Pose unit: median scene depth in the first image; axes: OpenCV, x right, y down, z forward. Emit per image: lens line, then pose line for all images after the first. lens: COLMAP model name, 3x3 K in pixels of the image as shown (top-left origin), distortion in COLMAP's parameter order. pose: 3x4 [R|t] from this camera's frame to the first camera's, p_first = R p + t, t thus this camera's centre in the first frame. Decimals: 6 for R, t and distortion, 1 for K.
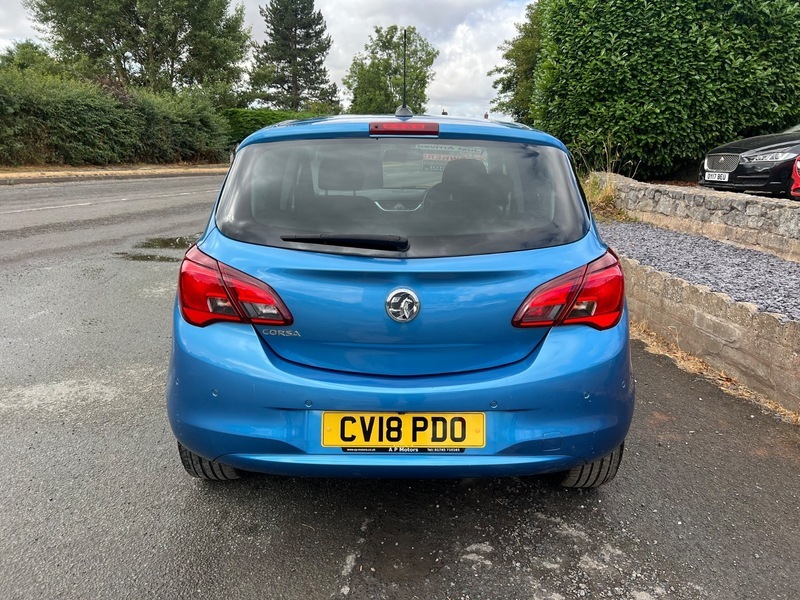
lens RADIAL K [[640.9, 0, 400.0], [0, 640.9, 300.0], [0, 0, 1]] dist [0.036328, -0.058126]
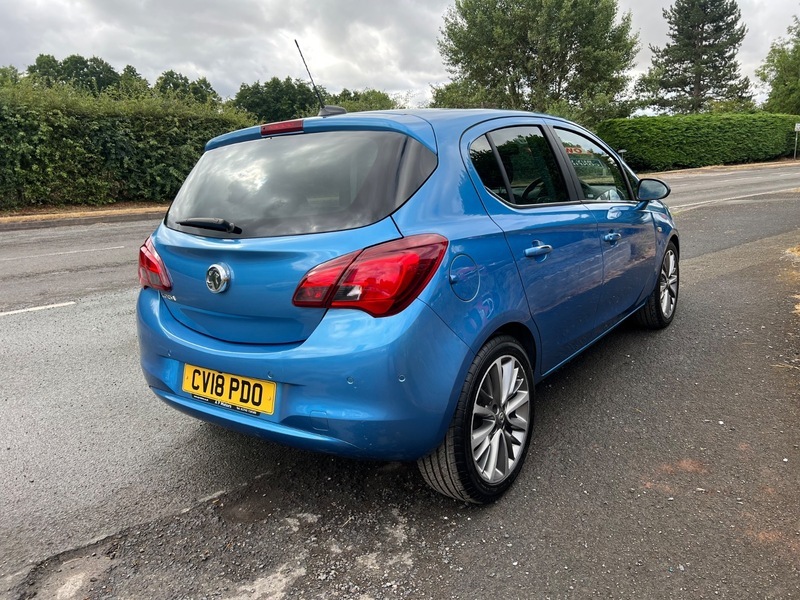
lens RADIAL K [[640.9, 0, 400.0], [0, 640.9, 300.0], [0, 0, 1]] dist [0.036328, -0.058126]
pose [[0.775164, 0.064600, -0.628449, 0.125691], [-0.079777, 0.996804, 0.004064, 0.001962], [0.626703, 0.046986, 0.777840, 0.037335]]
